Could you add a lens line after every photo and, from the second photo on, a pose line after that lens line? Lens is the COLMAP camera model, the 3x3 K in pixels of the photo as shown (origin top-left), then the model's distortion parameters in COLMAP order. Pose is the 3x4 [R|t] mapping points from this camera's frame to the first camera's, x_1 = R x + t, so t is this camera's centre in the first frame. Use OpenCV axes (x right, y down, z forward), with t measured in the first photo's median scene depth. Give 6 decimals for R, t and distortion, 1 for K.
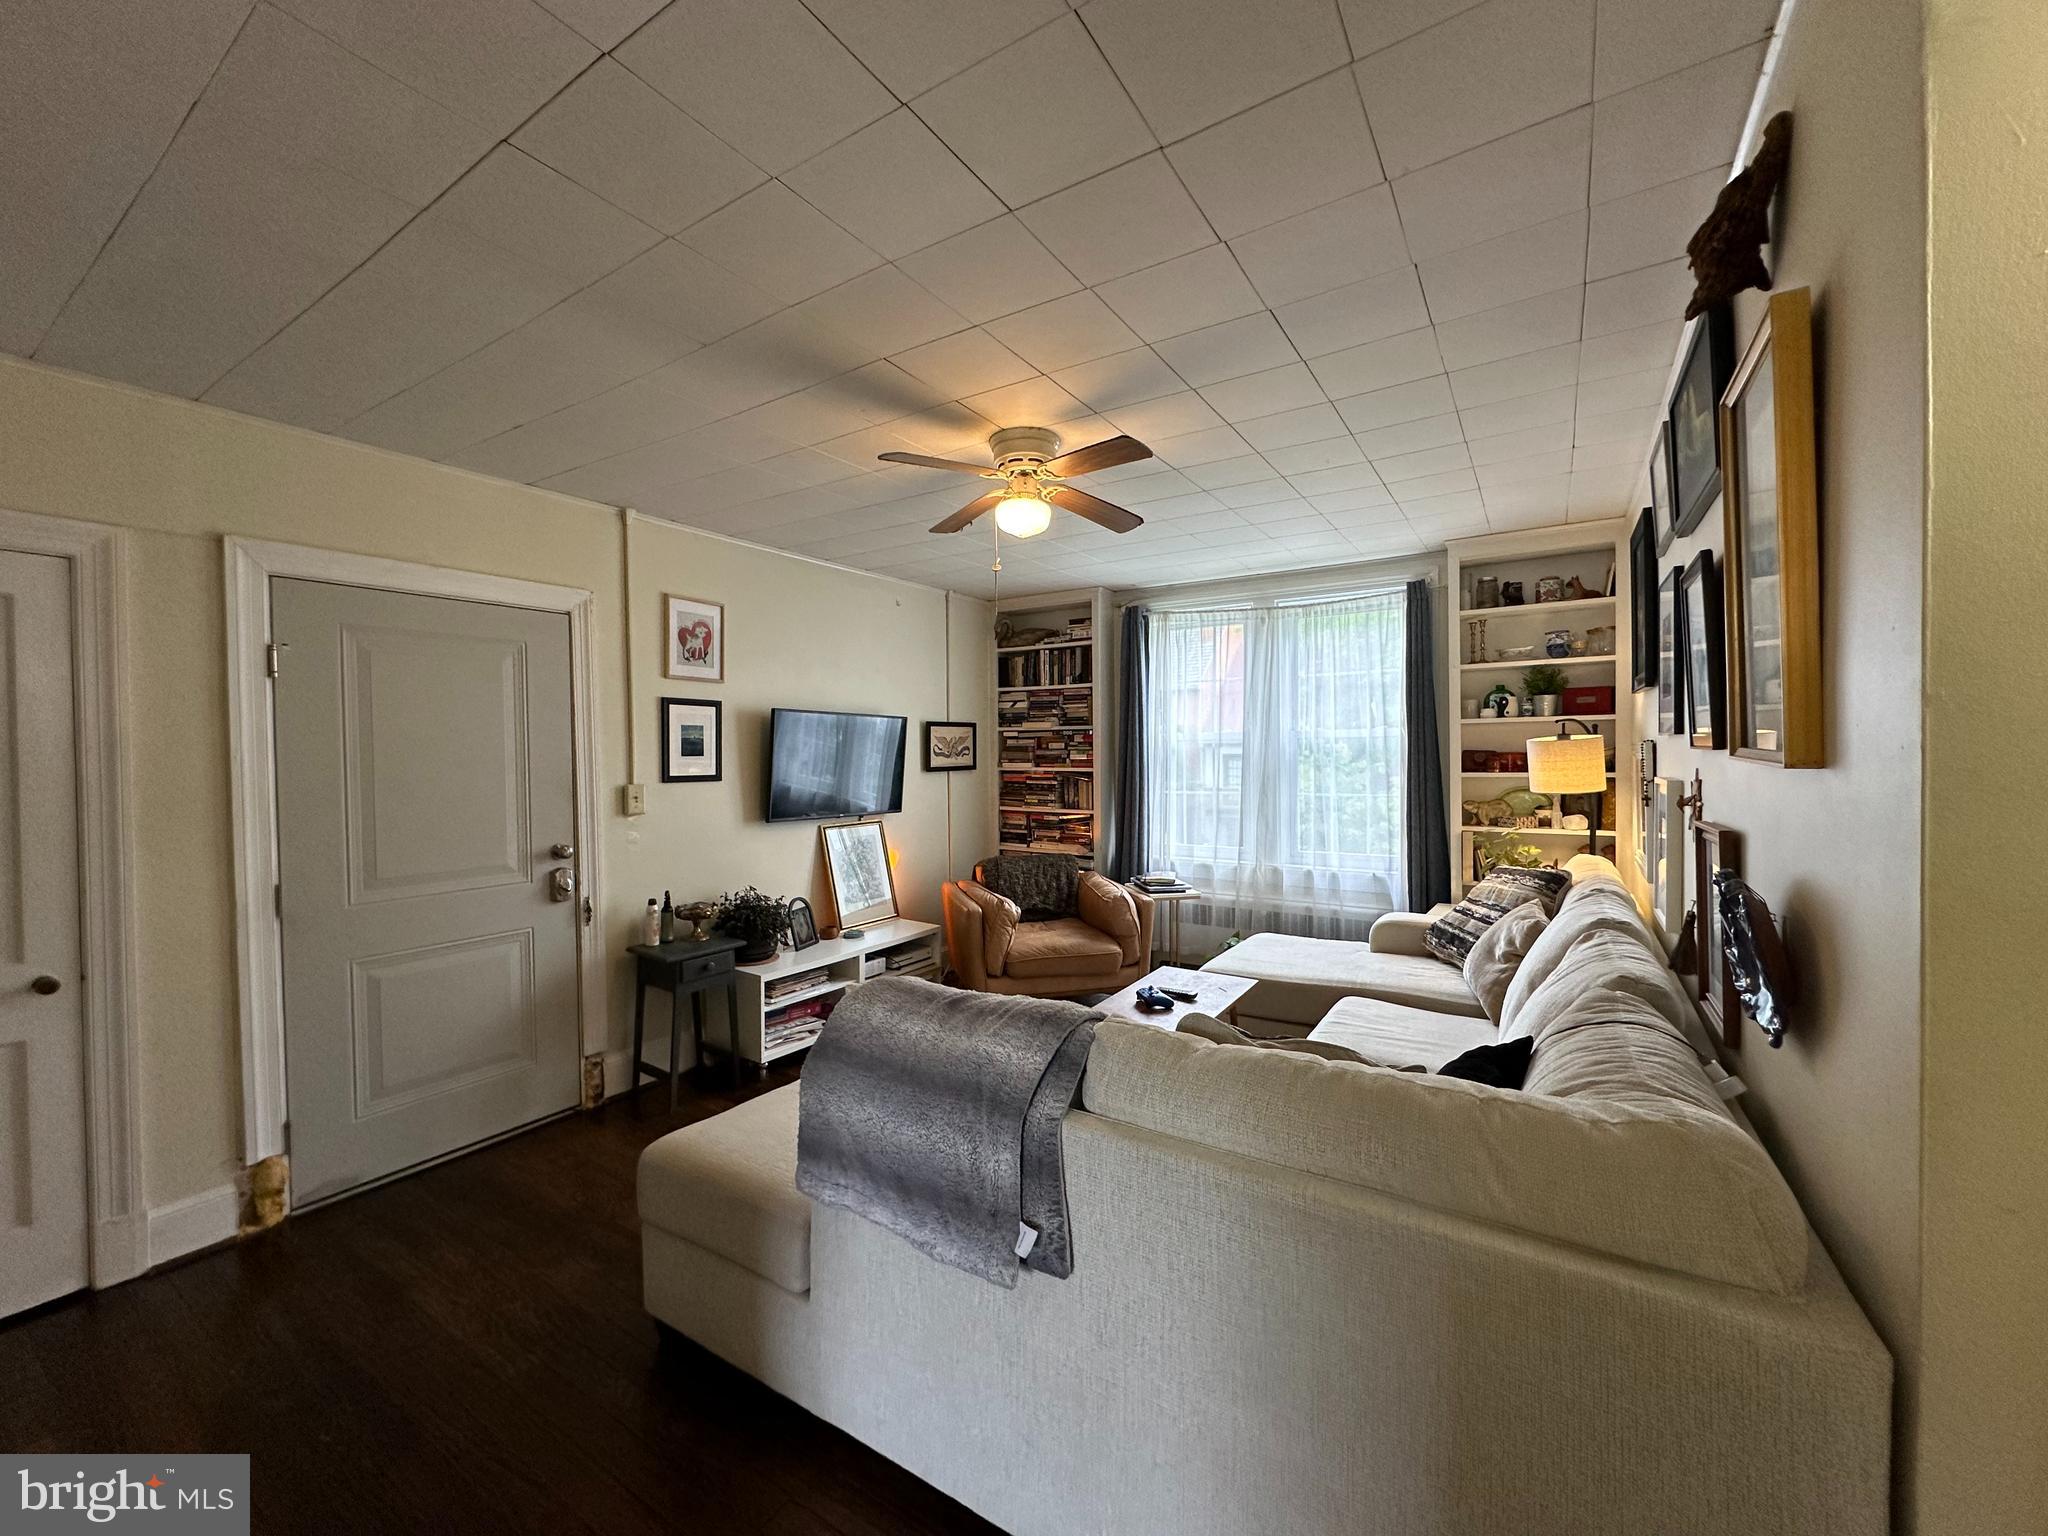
lens RADIAL K [[818.1, 0, 1020.6], [0, 818.1, 761.6], [0, 0, 1]] dist [-0.004047, 0.000032]
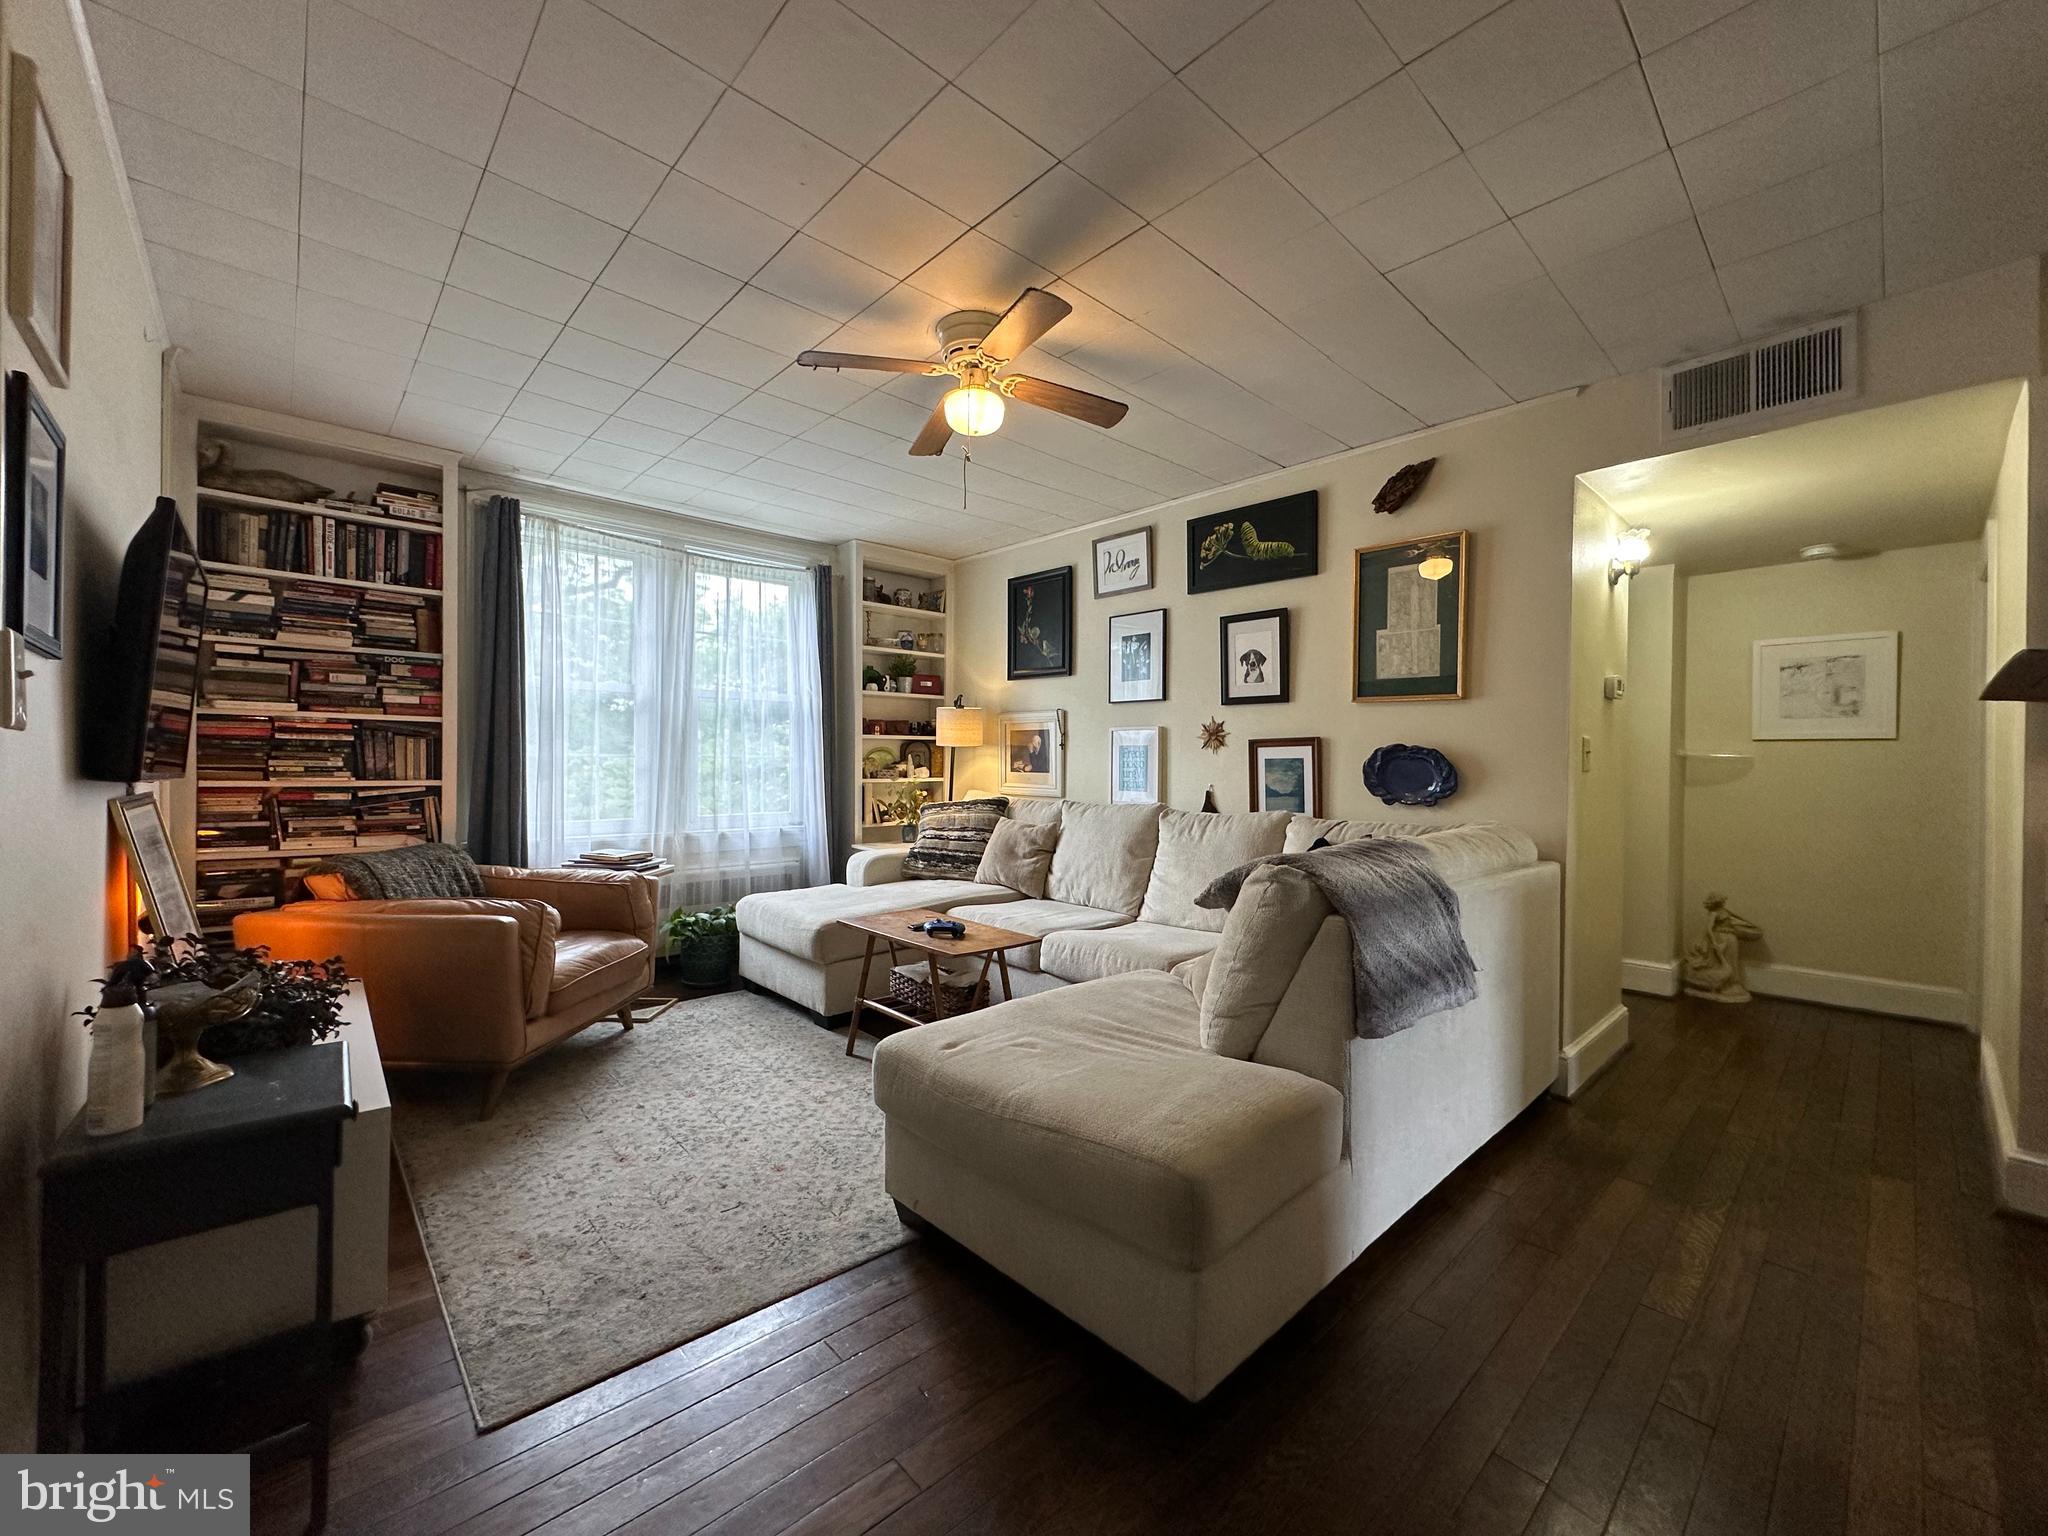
lens RADIAL K [[818.1, 0, 1021.8], [0, 818.1, 765.3], [0, 0, 1]] dist [-0.004047, 0.000032]
pose [[0.240391, 0.007510, 0.970647, -0.435907], [0.002468, 0.999962, -0.008348, 0.053088], [-0.970673, 0.004402, 0.240364, 0.364215]]
